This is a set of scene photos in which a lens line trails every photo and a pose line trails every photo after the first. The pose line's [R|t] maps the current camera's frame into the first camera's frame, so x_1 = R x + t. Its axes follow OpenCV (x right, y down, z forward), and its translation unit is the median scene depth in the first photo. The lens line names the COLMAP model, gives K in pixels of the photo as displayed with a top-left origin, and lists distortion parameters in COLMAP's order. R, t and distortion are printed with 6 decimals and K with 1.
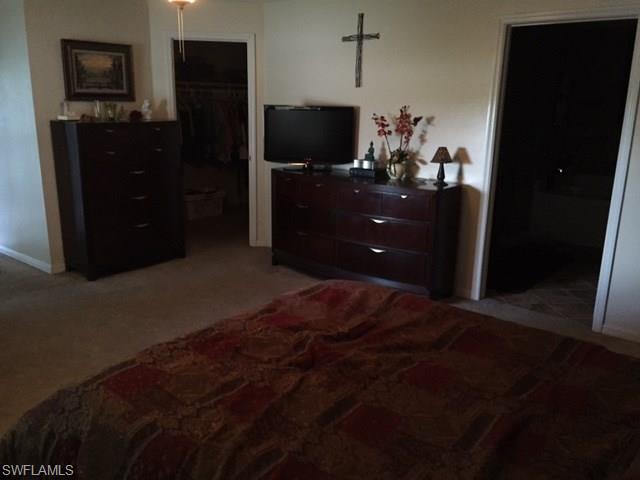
lens RADIAL K [[546.1, 0, 320.0], [0, 546.1, 240.0], [0, 0, 1]] dist [0.091577, -0.135378]
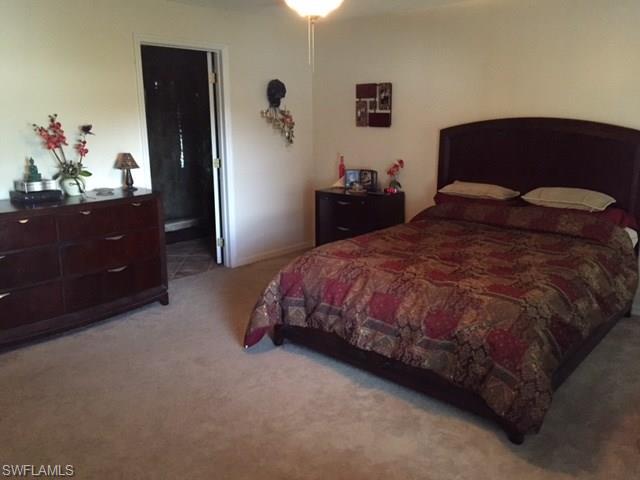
lens RADIAL K [[546.1, 0, 320.0], [0, 546.1, 240.0], [0, 0, 1]] dist [0.091577, -0.135378]
pose [[-0.001698, -0.239617, 0.970866, -0.794036], [0.244287, 0.941354, 0.232761, -0.163963], [-0.969702, 0.237565, 0.056937, 0.608107]]
